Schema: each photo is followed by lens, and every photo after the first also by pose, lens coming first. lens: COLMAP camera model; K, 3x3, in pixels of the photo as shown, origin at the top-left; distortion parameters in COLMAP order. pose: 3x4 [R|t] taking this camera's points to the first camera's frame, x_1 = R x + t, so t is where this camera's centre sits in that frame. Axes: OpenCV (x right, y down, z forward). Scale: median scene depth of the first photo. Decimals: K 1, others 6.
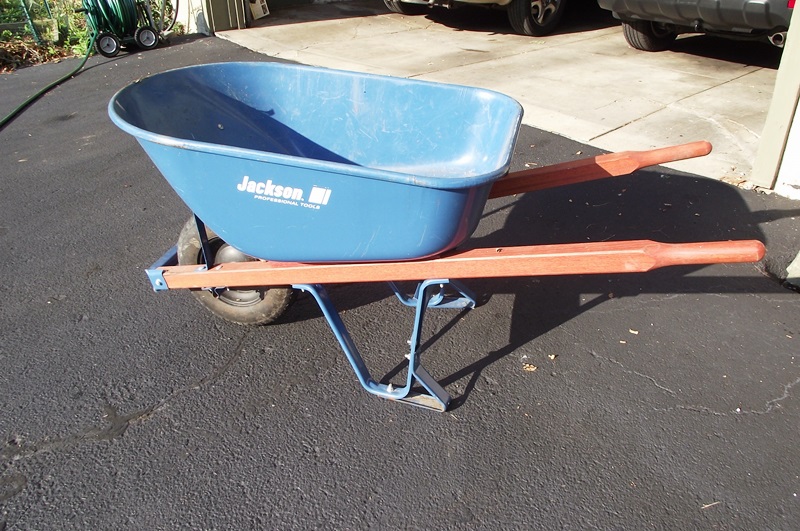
lens RADIAL K [[627.5, 0, 396.9], [0, 627.5, 263.7], [0, 0, 1]] dist [-0.035844, -0.000768]
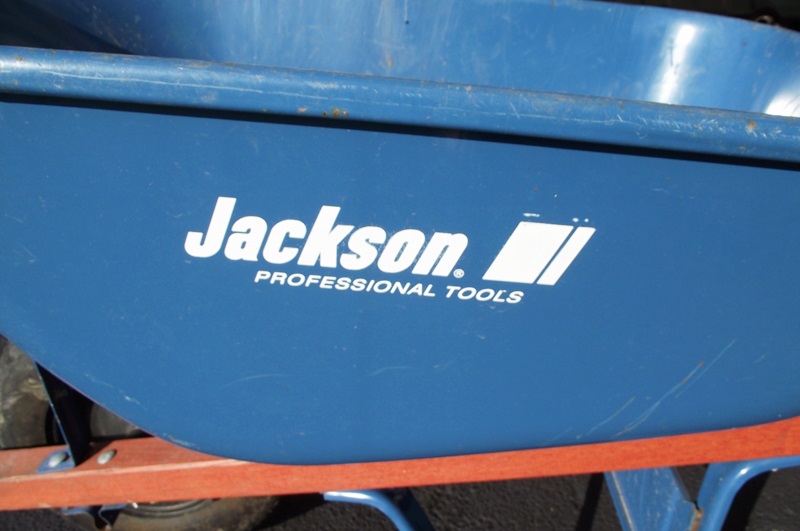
lens RADIAL K [[627.5, 0, 404.1], [0, 627.5, 268.1], [0, 0, 1]] dist [-0.035844, -0.000768]
pose [[0.974110, -0.084638, 0.209635, -0.224395], [0.095986, 0.994386, -0.044543, -0.094055], [-0.204688, 0.063511, 0.976765, 0.742238]]
